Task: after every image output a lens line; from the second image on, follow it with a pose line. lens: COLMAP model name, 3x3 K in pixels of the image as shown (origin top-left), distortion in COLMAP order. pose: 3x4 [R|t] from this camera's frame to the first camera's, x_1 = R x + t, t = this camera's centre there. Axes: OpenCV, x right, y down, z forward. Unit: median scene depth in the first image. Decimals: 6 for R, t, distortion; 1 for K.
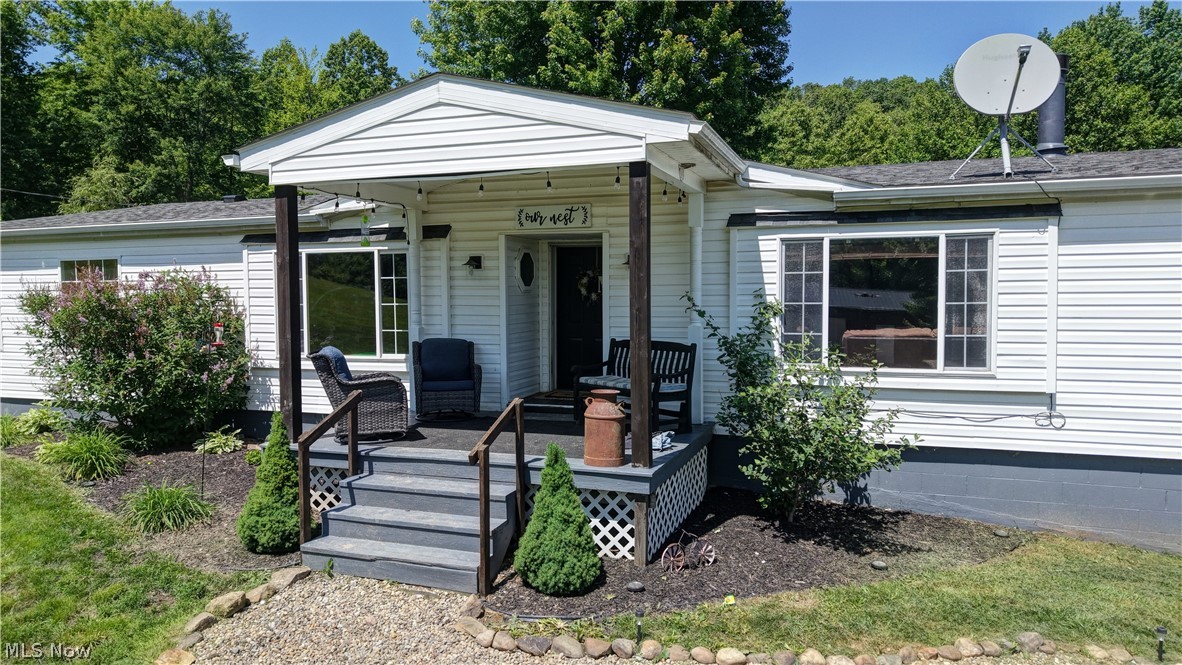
lens RADIAL K [[785.7, 0, 584.7], [0, 785.7, 333.6], [0, 0, 1]] dist [0.026809, -0.015486]
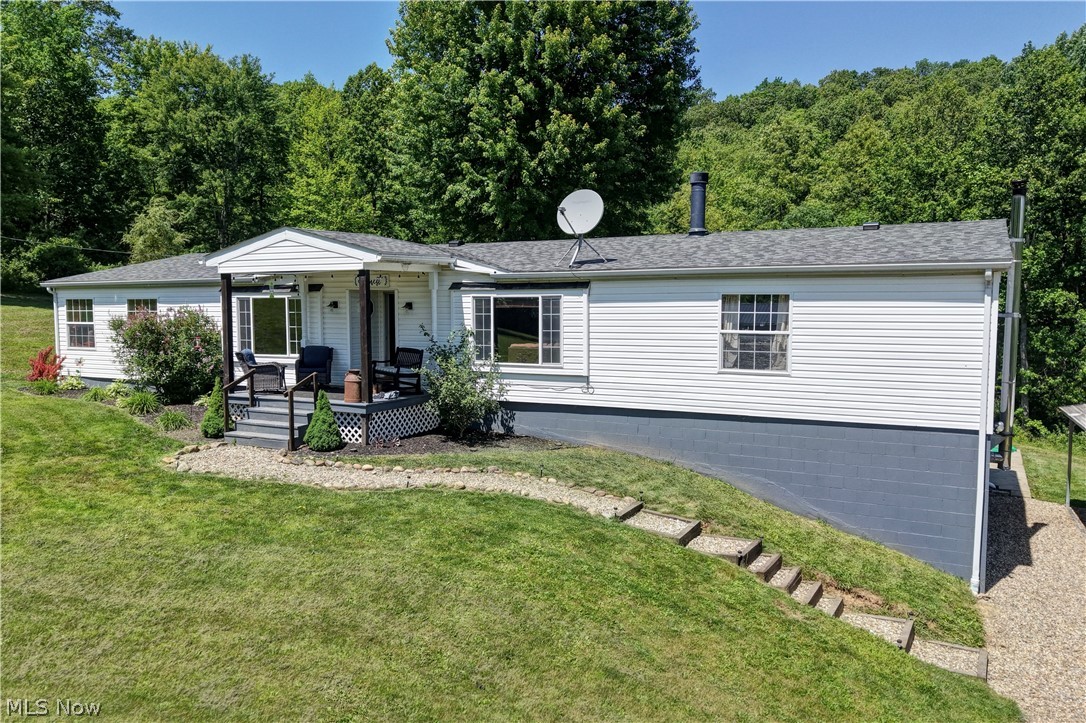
lens RADIAL K [[854.5, 0, 527.2], [0, 854.5, 363.6], [0, 0, 1]] dist [0.036250, -0.044310]
pose [[0.989825, 0.013477, -0.141651, 0.627469], [-0.009991, 0.999630, 0.025297, -0.008242], [0.141940, -0.023624, 0.989593, -0.980024]]
